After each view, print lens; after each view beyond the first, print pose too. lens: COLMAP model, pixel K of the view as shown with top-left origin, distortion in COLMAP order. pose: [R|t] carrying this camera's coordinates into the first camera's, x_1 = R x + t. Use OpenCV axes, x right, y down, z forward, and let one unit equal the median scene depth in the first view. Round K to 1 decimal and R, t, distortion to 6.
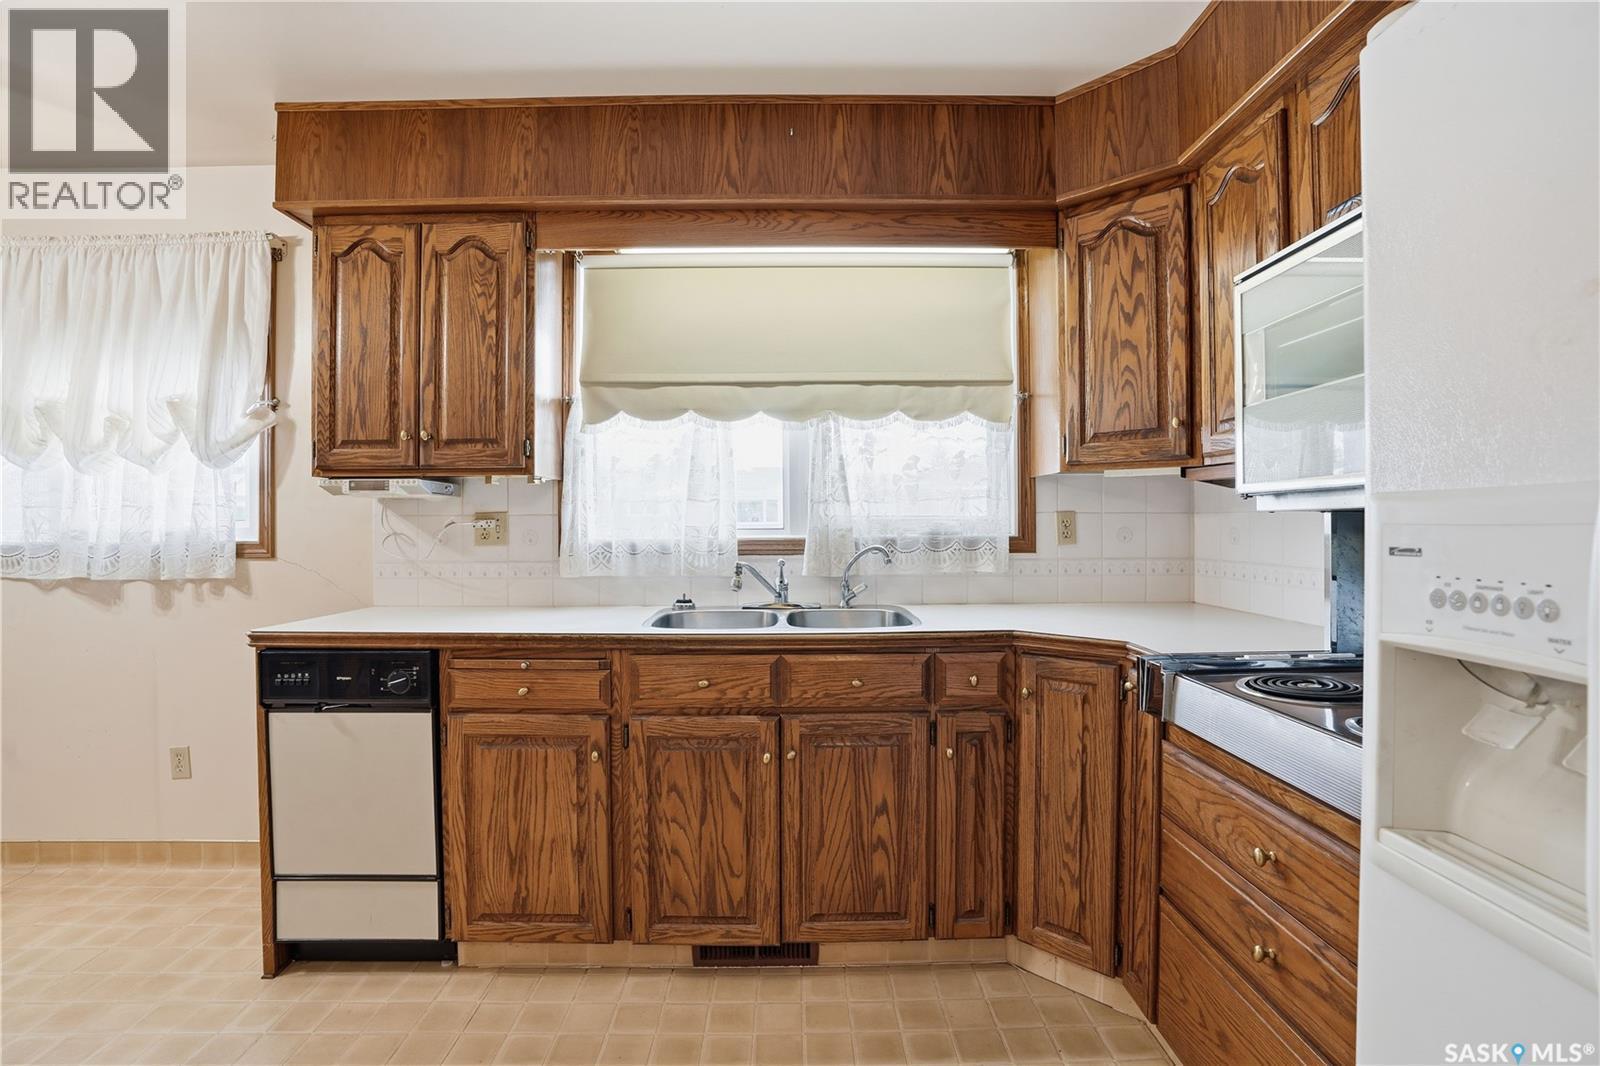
lens RADIAL K [[746.8, 0, 799.4], [0, 746.8, 527.1], [0, 0, 1]] dist [-0.072303, 0.029718]
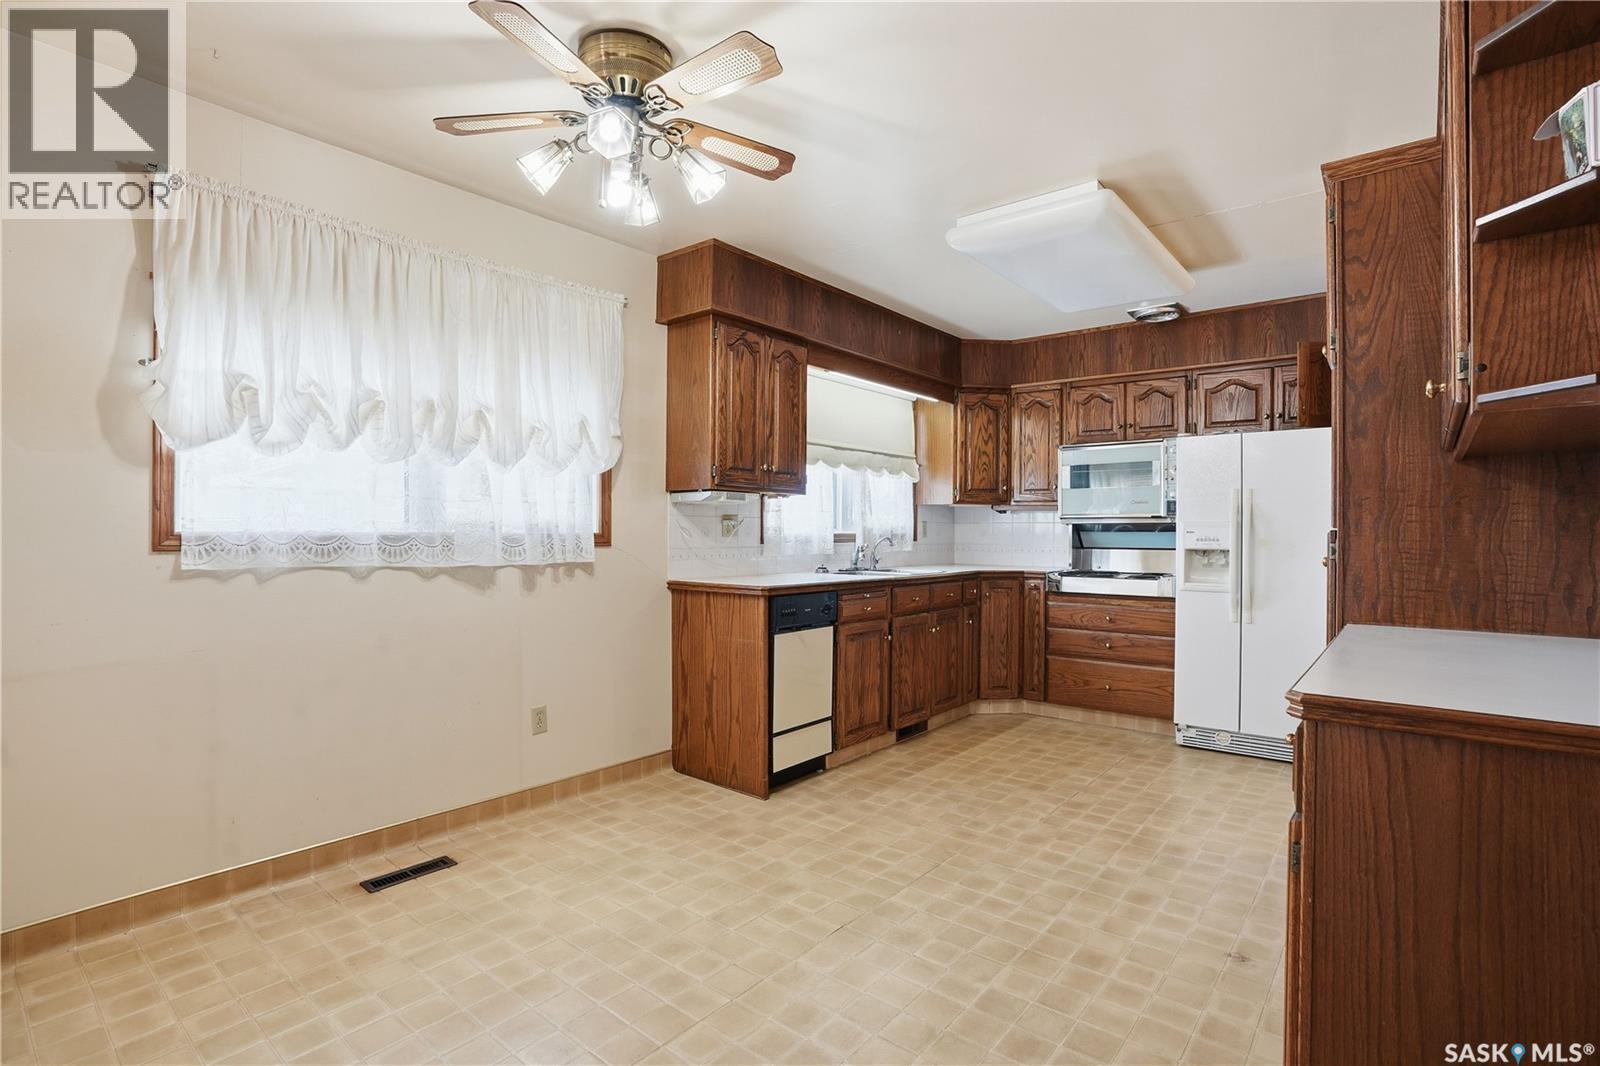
lens RADIAL K [[769.3, 0, 808.6], [0, 769.3, 533.9], [0, 0, 1]] dist [-0.053166, 0.000607]
pose [[0.640079, 0.006506, 0.768282, -1.938760], [-0.005744, 0.999977, -0.003683, 0.030271], [-0.768288, -0.002055, 0.640101, -0.177110]]
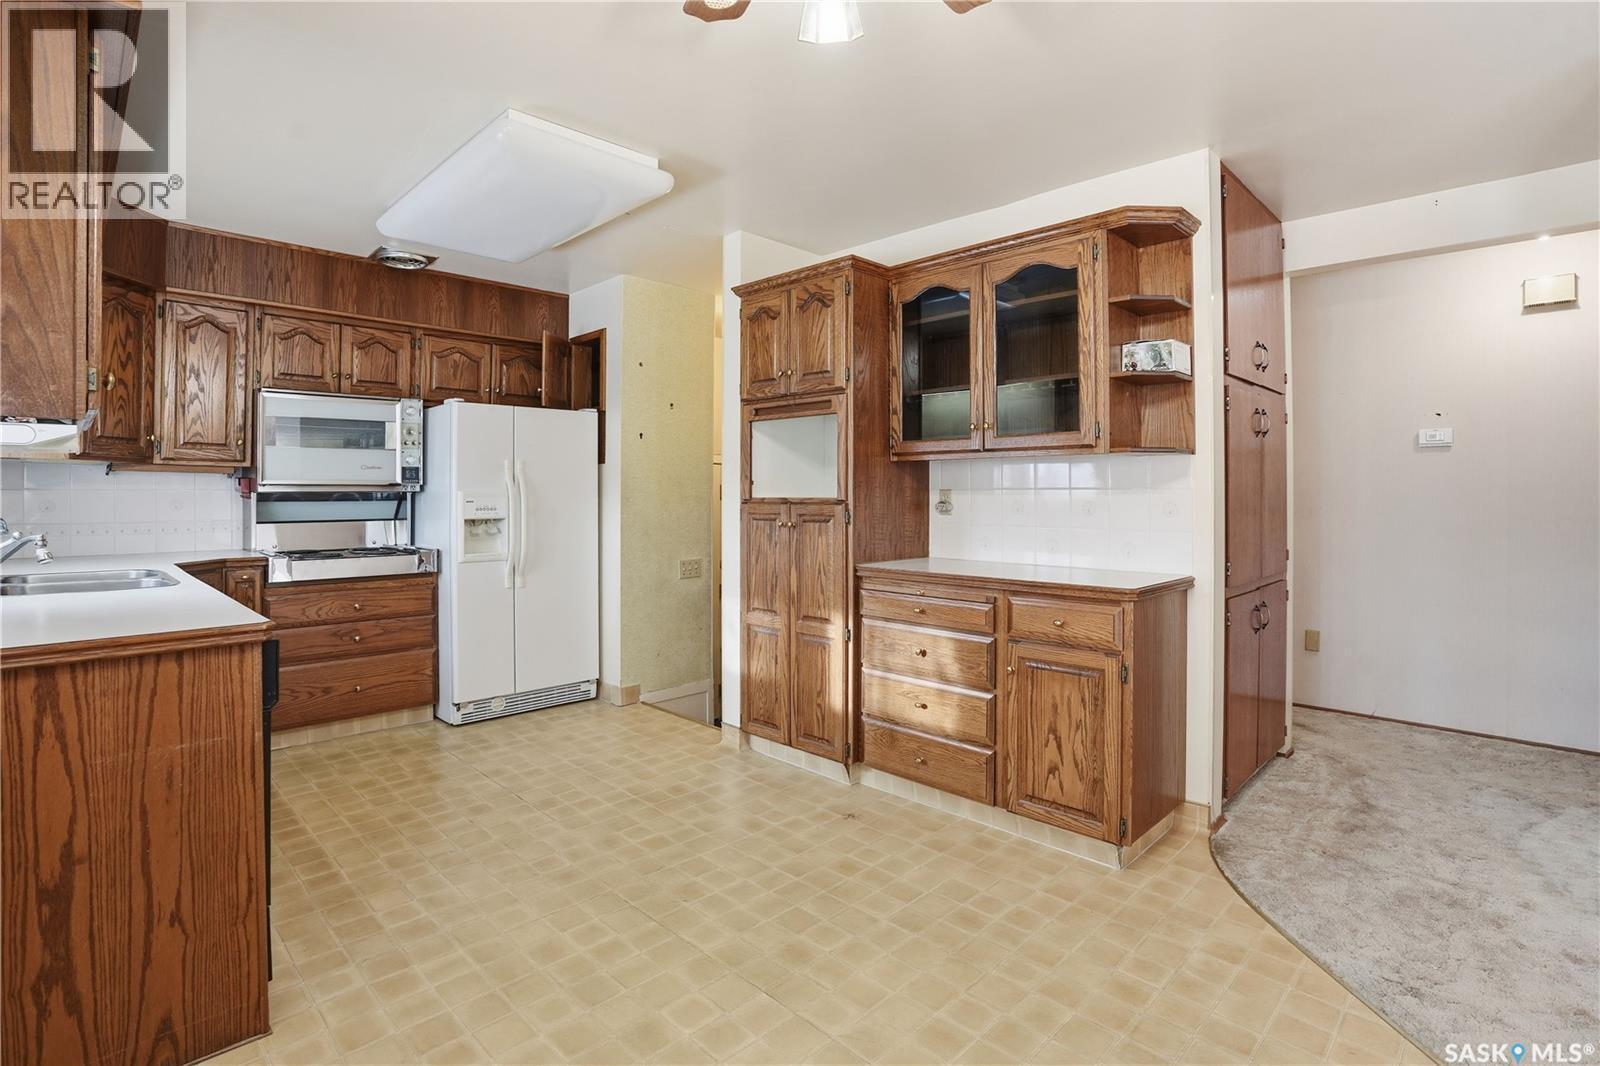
lens RADIAL K [[775.3, 0, 798.5], [0, 775.3, 494.3], [0, 0, 1]] dist [-0.062961, 0.019487]
pose [[-0.695355, 0.003197, 0.718659, -1.742591], [0.005958, 0.999981, 0.001317, -0.005083], [-0.718642, 0.005198, -0.695361, 1.111886]]
